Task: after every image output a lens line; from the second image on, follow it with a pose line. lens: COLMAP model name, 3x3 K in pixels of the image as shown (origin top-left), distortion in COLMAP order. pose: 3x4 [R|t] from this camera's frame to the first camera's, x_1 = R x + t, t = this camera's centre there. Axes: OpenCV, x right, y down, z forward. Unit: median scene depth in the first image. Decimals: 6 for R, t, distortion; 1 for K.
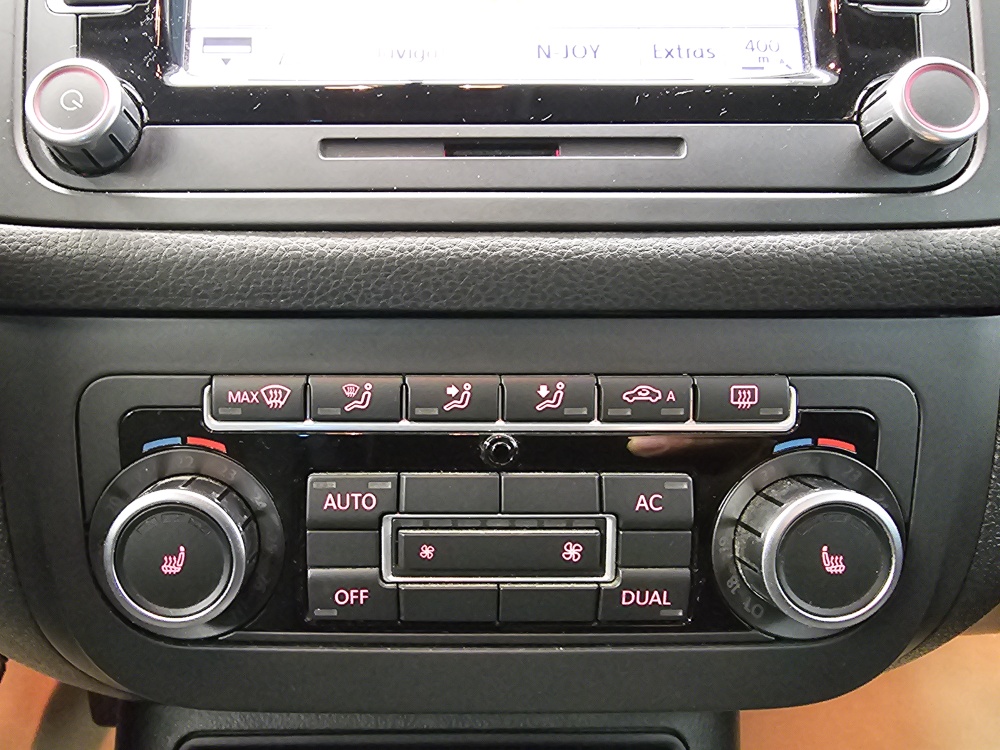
lens RADIAL K [[708.2, 0, 458.5], [0, 708.2, 373.5], [0, 0, 1]] dist [-0.003603, -0.003585]
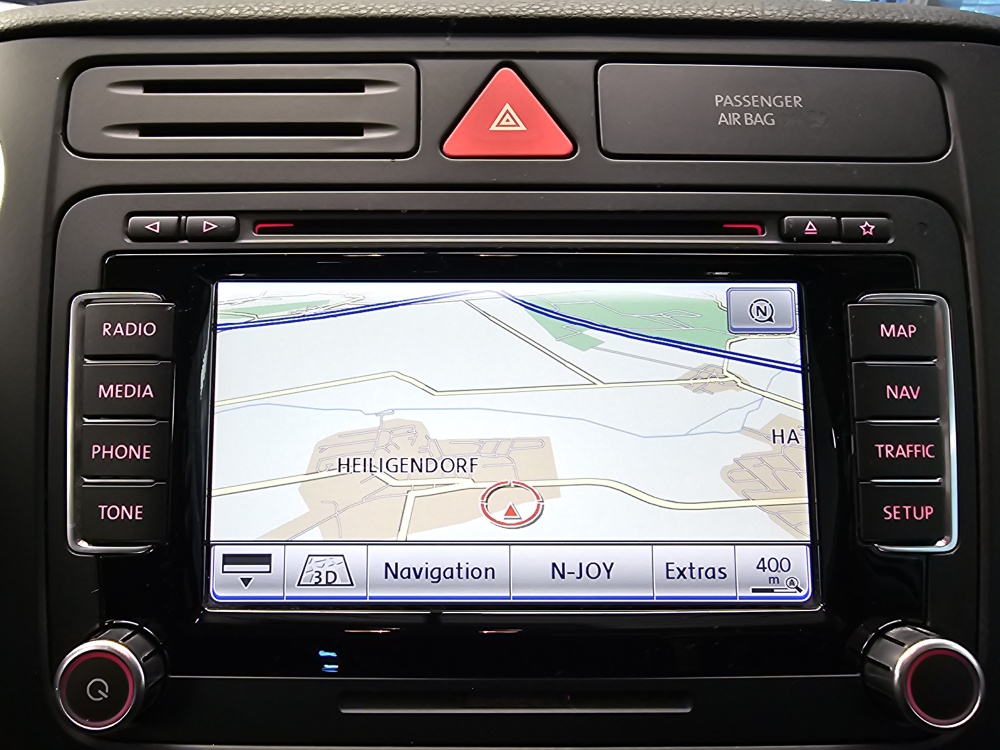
lens RADIAL K [[708.2, 0, 458.5], [0, 708.2, 373.5], [0, 0, 1]] dist [-0.003603, -0.003585]
pose [[0.999990, 0.004269, 0.001294, -0.025954], [-0.004378, 0.994801, 0.101742, -0.863022], [-0.000853, -0.101747, 0.994810, 0.017345]]
